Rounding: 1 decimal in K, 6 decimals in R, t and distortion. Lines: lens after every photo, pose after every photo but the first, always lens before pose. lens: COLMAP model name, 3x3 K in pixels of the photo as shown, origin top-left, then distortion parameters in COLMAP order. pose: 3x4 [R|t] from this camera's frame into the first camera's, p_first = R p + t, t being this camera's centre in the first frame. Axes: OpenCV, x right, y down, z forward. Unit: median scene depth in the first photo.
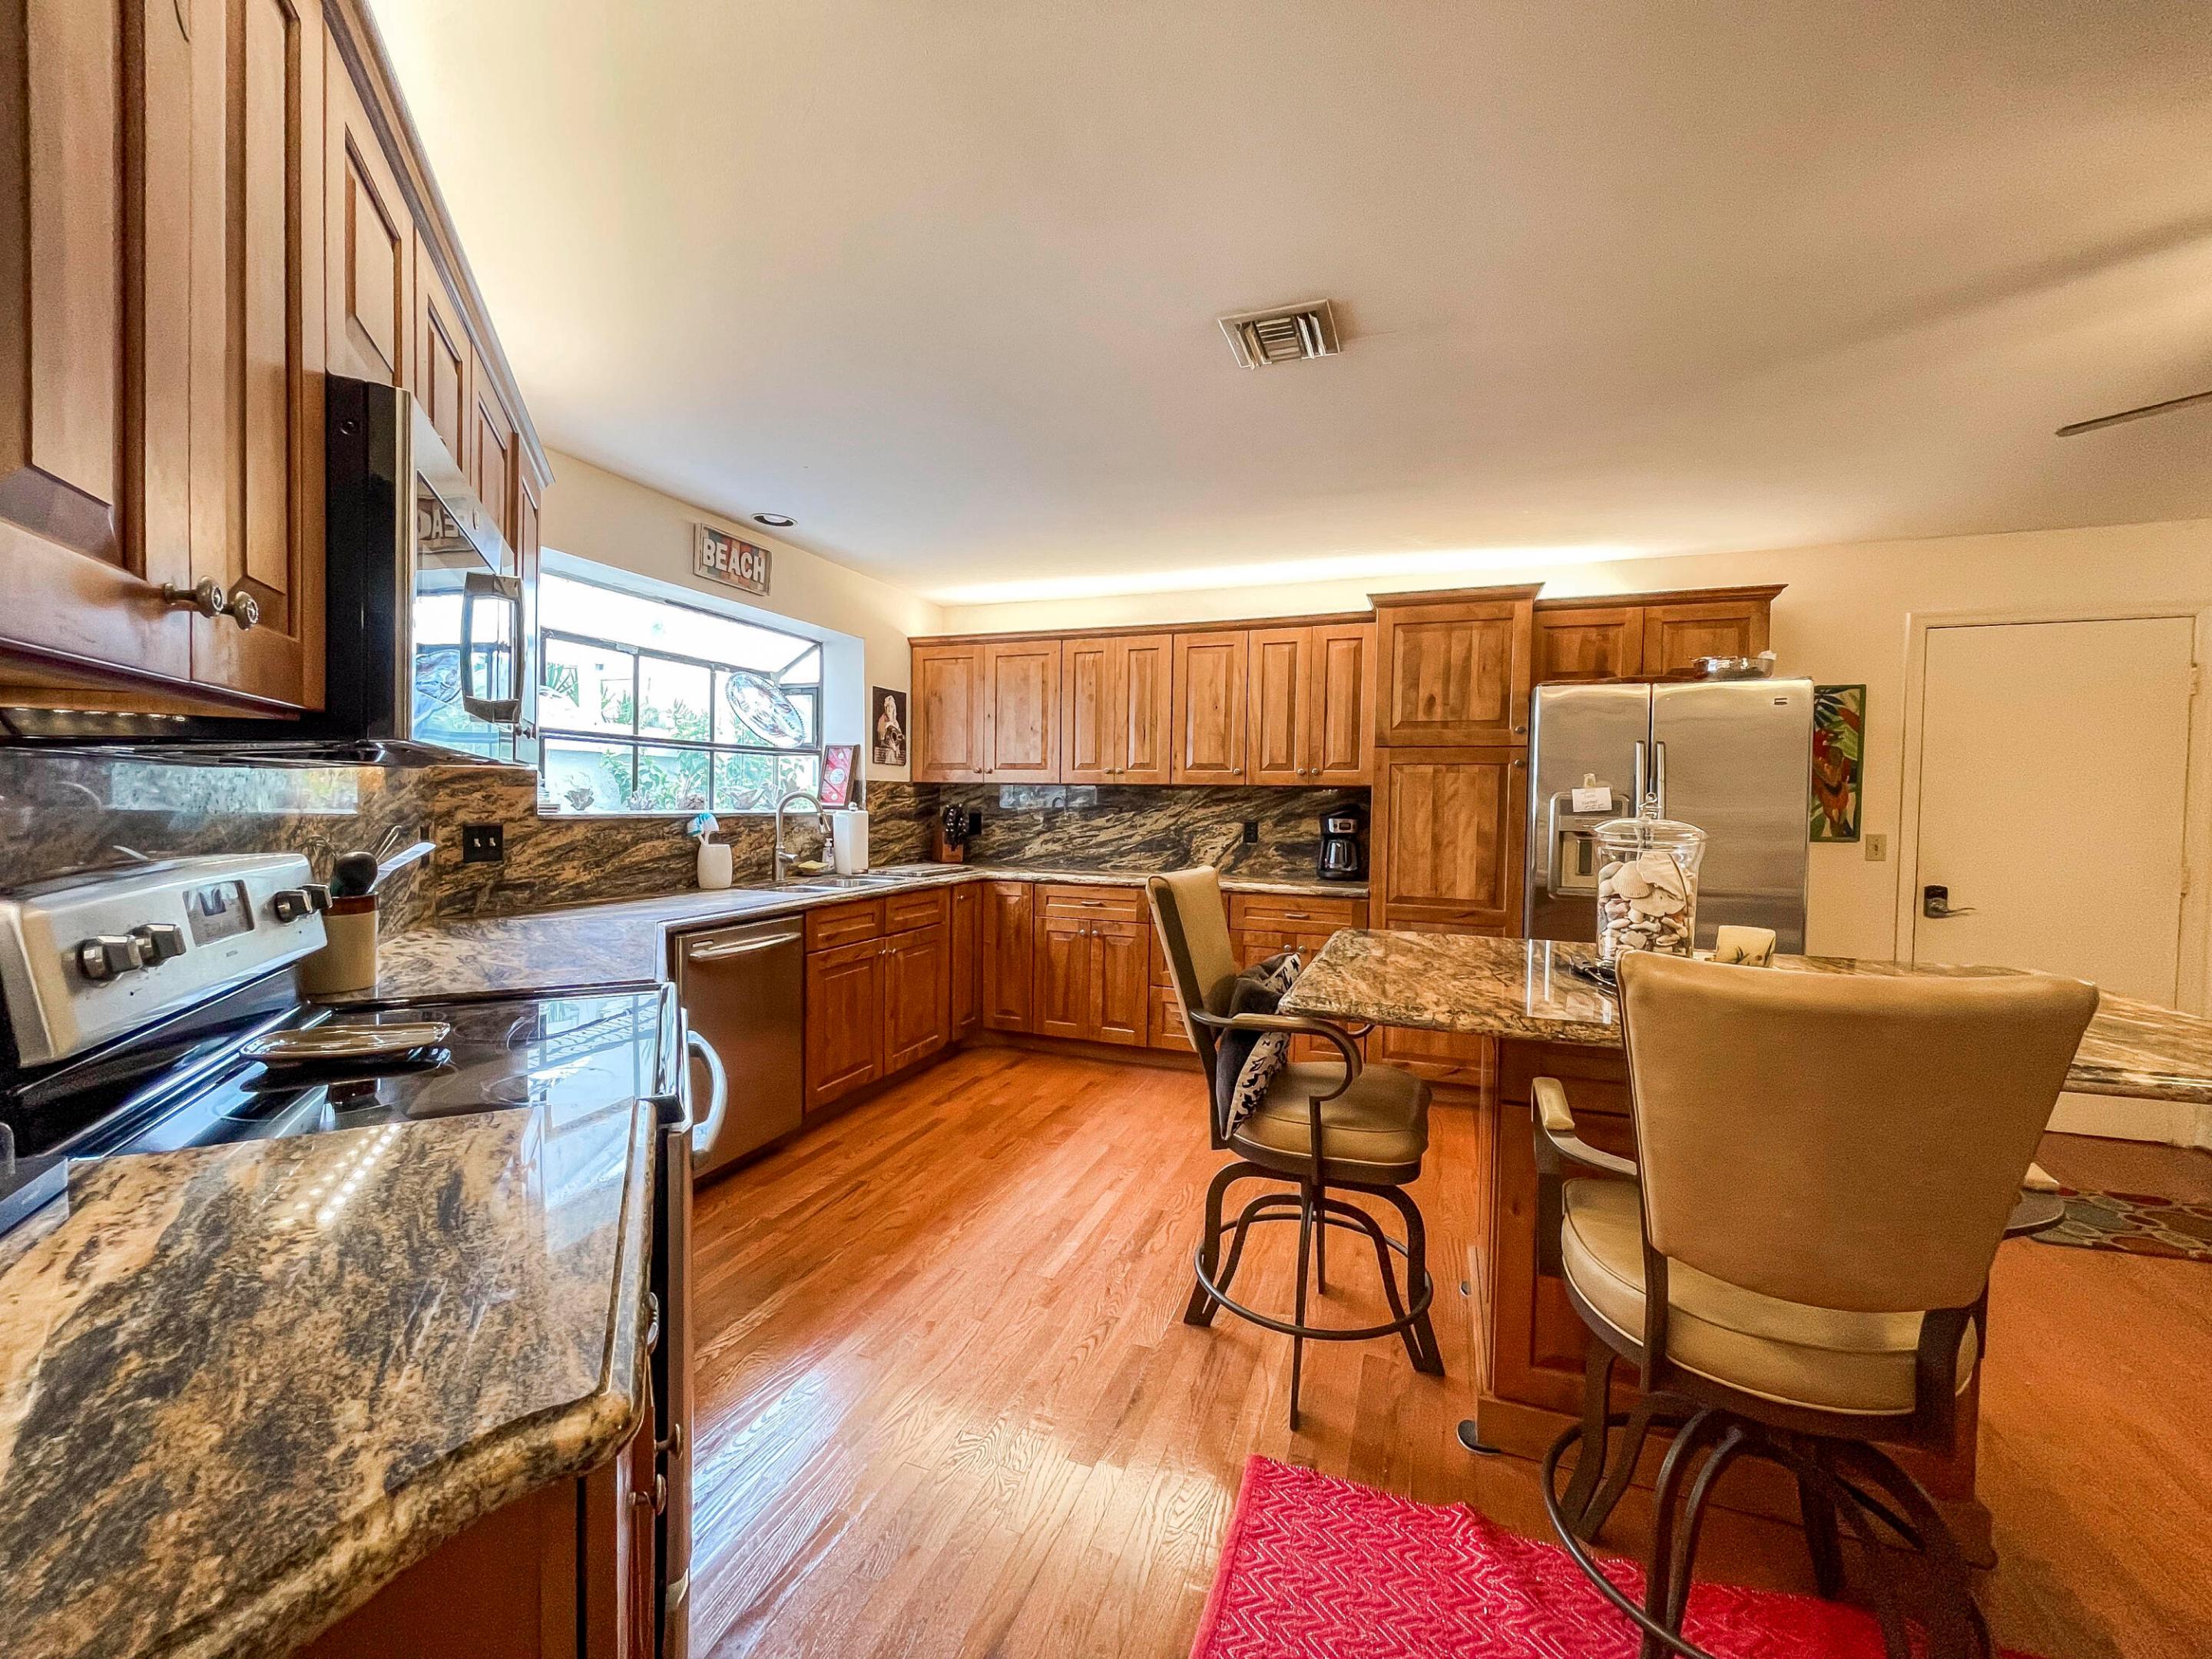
lens RADIAL K [[892.7, 0, 1103.9], [0, 892.7, 824.2], [0, 0, 1]] dist [-0.012756, 0.008764]
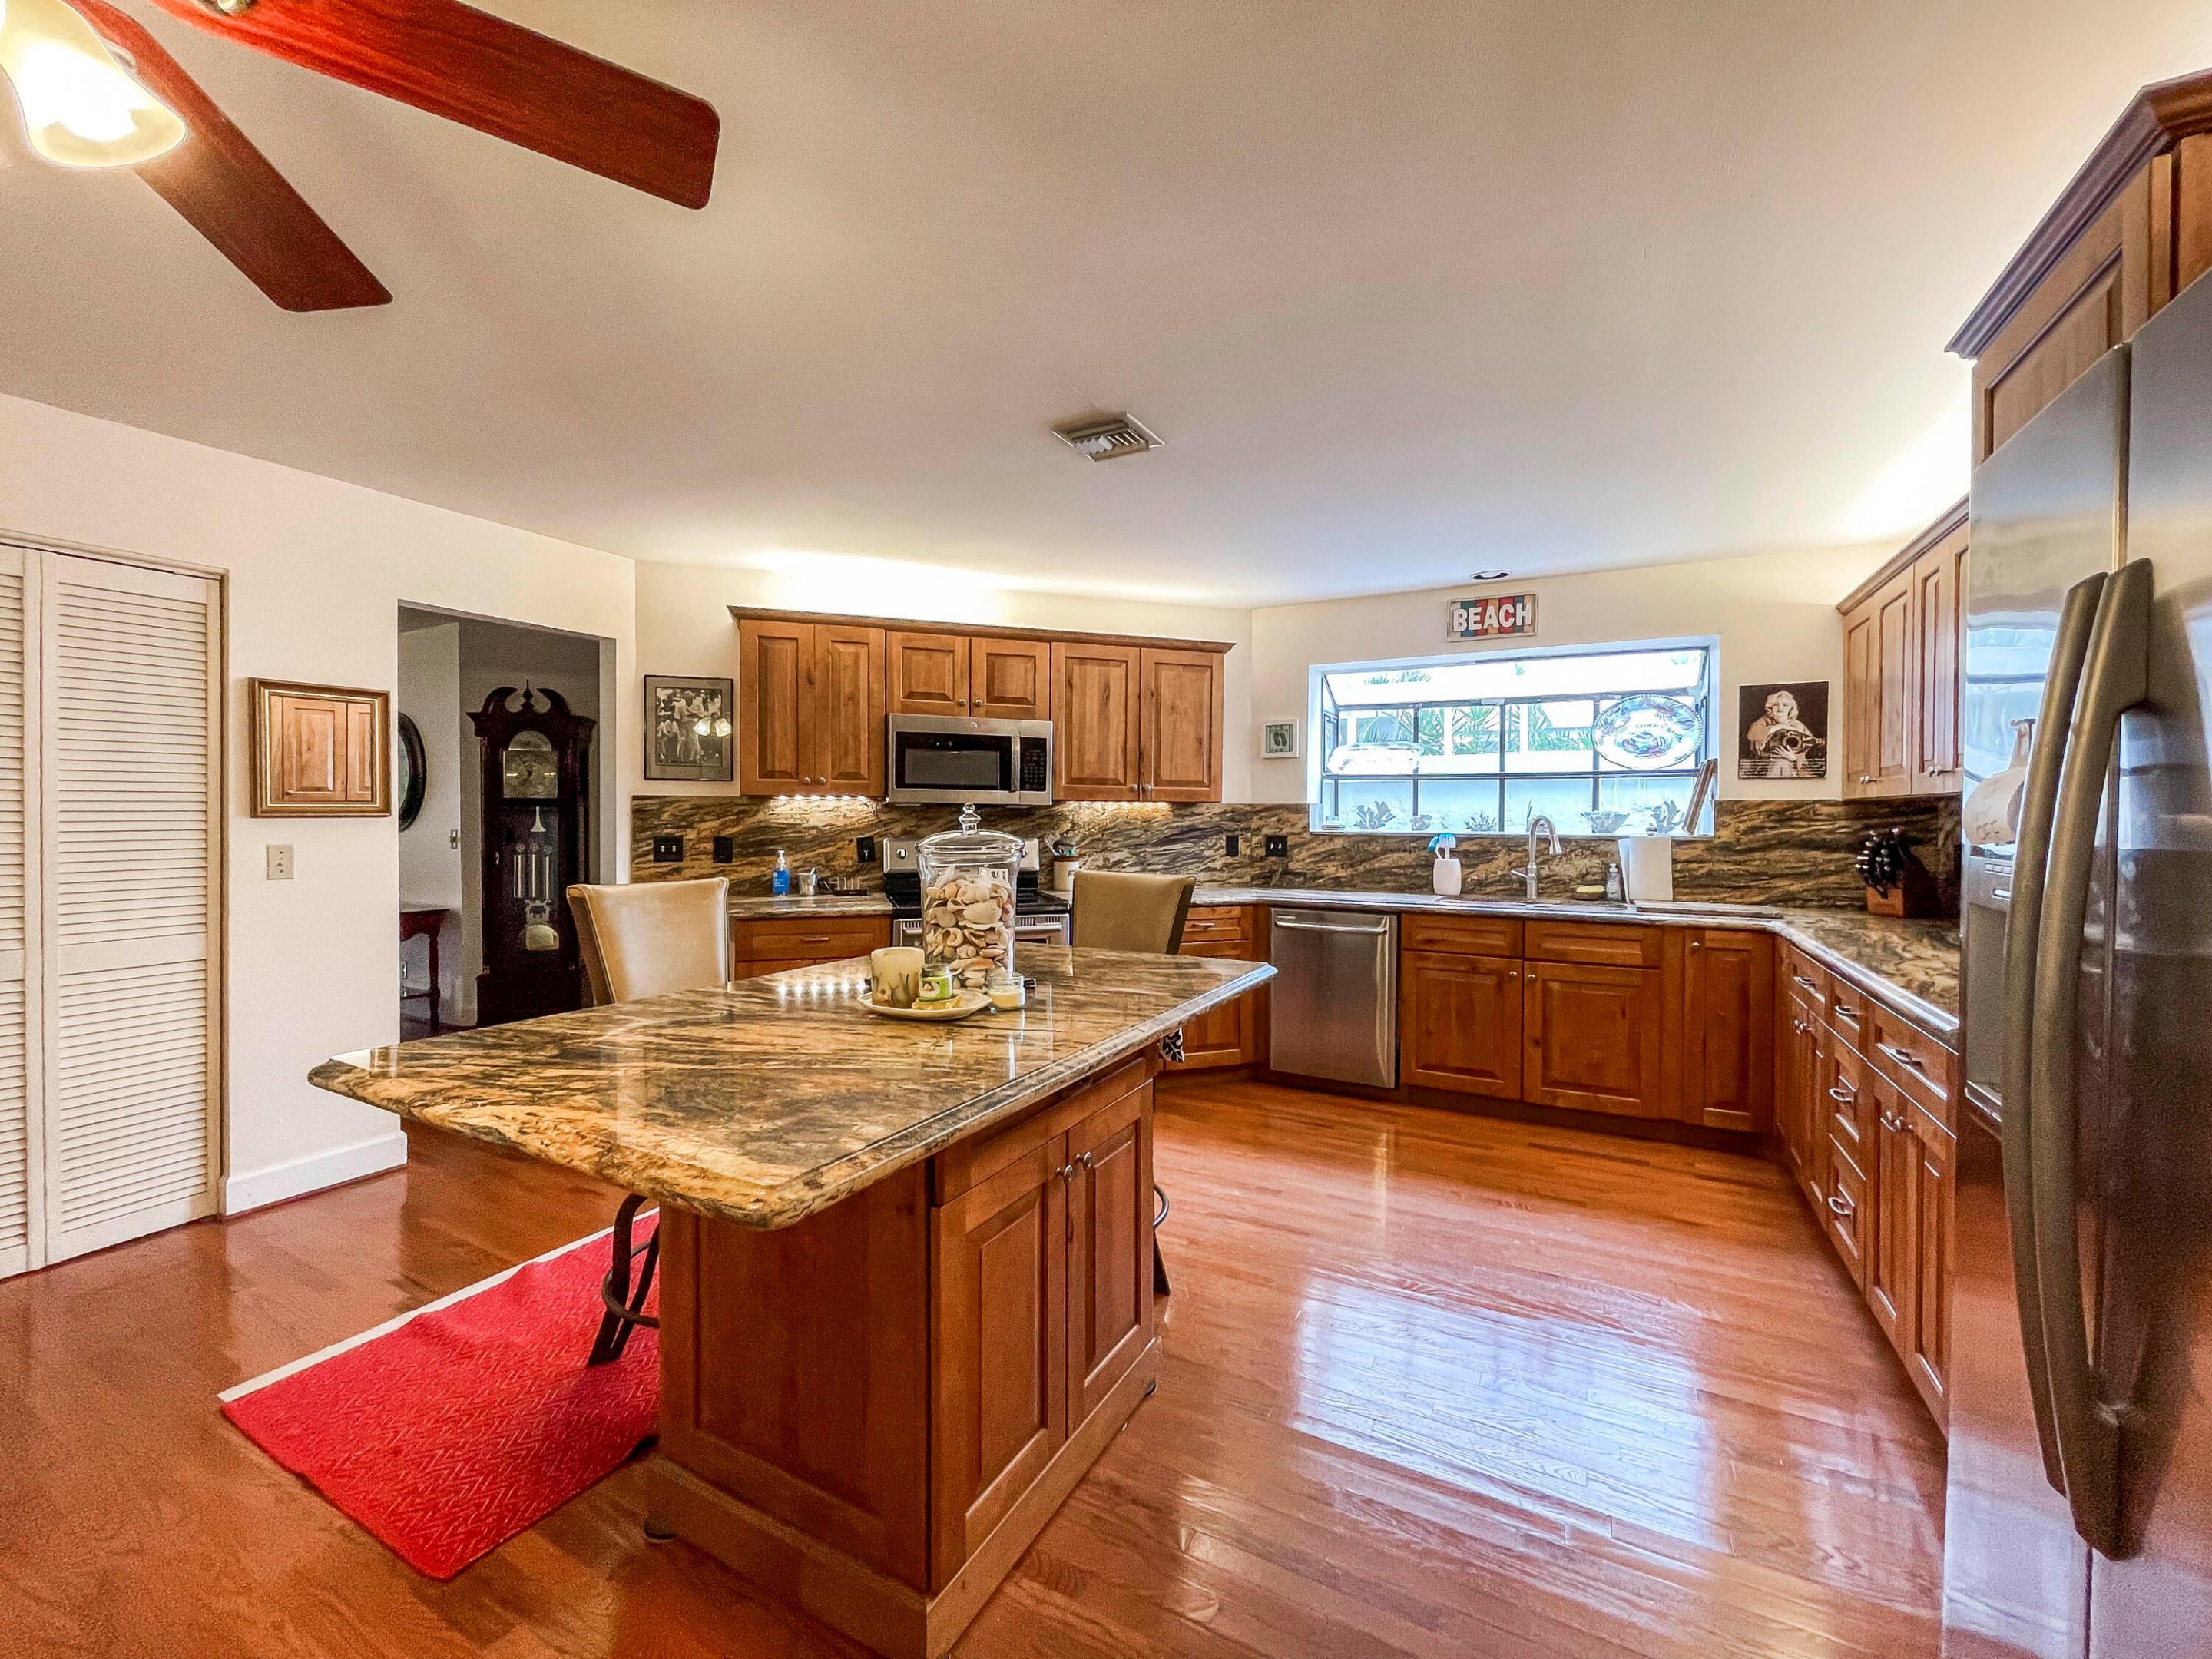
lens RADIAL K [[892.7, 0, 1103.9], [0, 892.7, 824.2], [0, 0, 1]] dist [-0.012756, 0.008764]
pose [[-0.149657, -0.004485, -0.988728, 0.856415], [-0.034602, 0.999401, 0.000704, -0.009406], [0.988132, 0.034317, -0.149722, 0.723100]]
